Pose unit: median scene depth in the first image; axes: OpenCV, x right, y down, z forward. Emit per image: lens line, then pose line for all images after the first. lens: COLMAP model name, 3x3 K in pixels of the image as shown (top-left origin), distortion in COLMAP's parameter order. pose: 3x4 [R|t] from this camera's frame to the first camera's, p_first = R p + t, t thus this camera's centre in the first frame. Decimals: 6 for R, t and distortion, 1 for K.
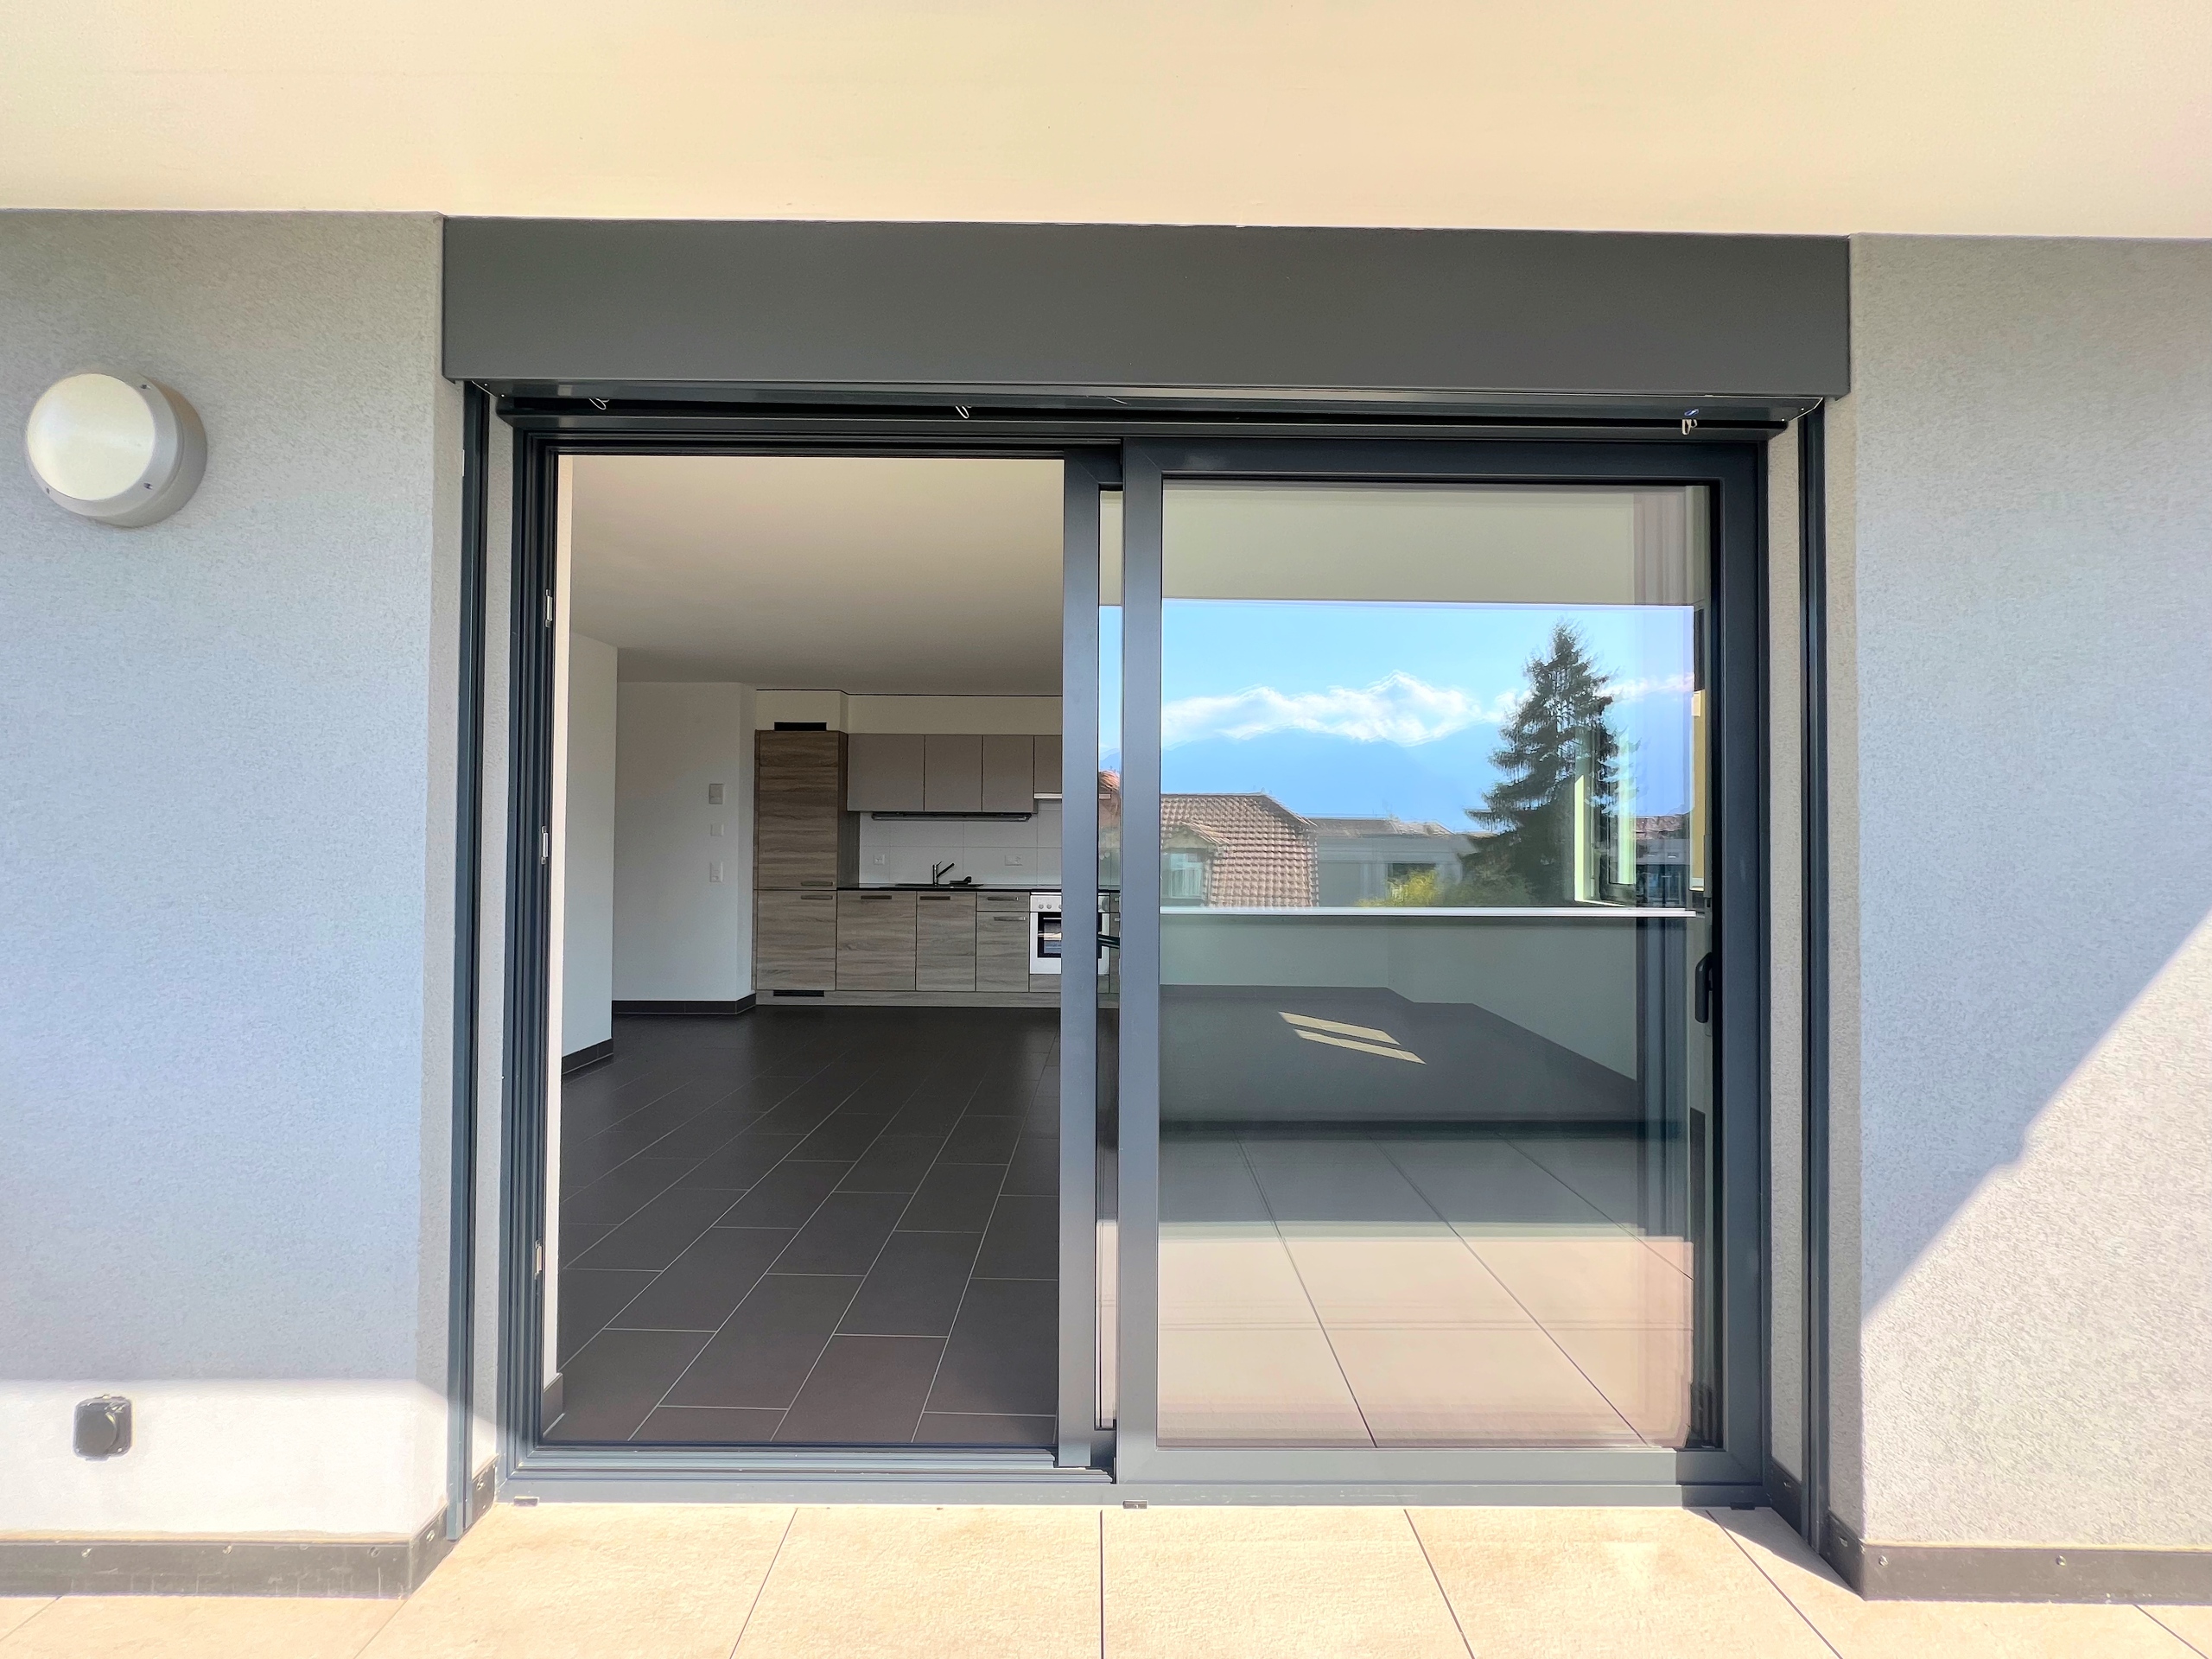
lens RADIAL K [[896.2, 0, 1101.0], [0, 896.2, 823.9], [0, 0, 1]] dist [-0.001893, 0.000320]
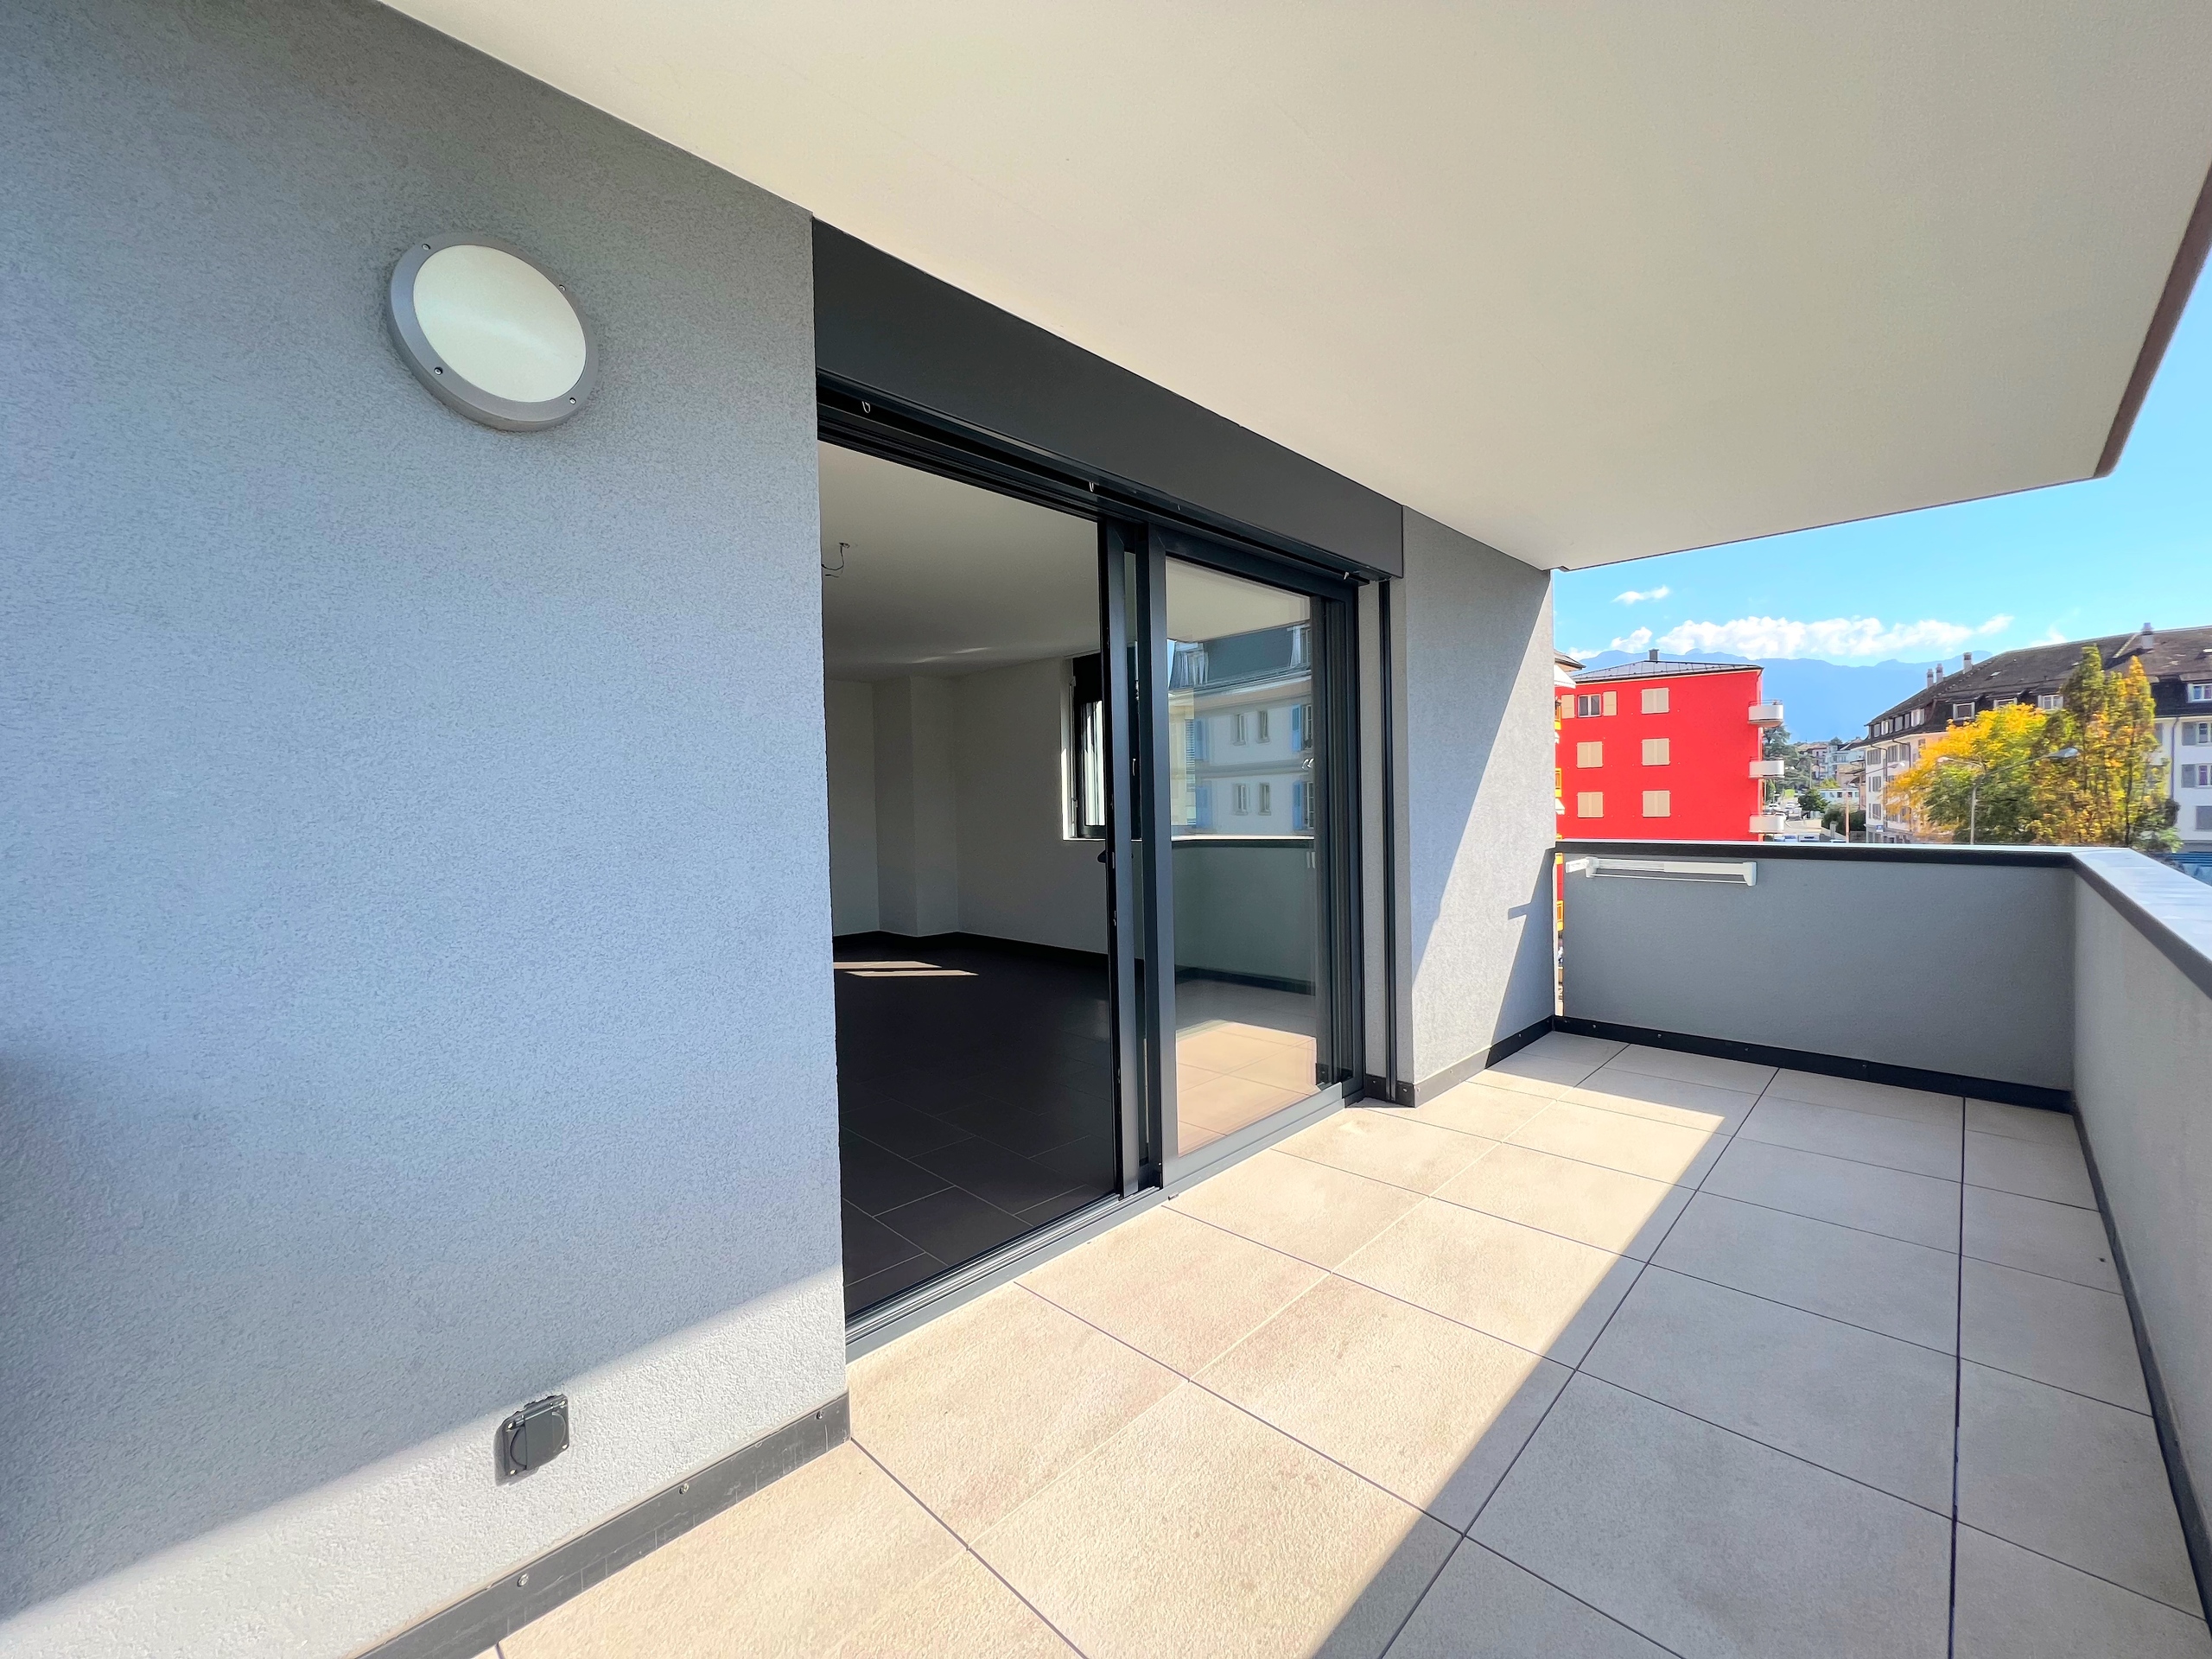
lens RADIAL K [[896.2, 0, 1101.0], [0, 896.2, 823.9], [0, 0, 1]] dist [-0.001893, 0.000320]
pose [[0.702377, -0.039929, 0.710685, -1.149495], [0.016941, 0.999080, 0.039389, 0.024364], [-0.711604, -0.015626, 0.702407, -0.030203]]
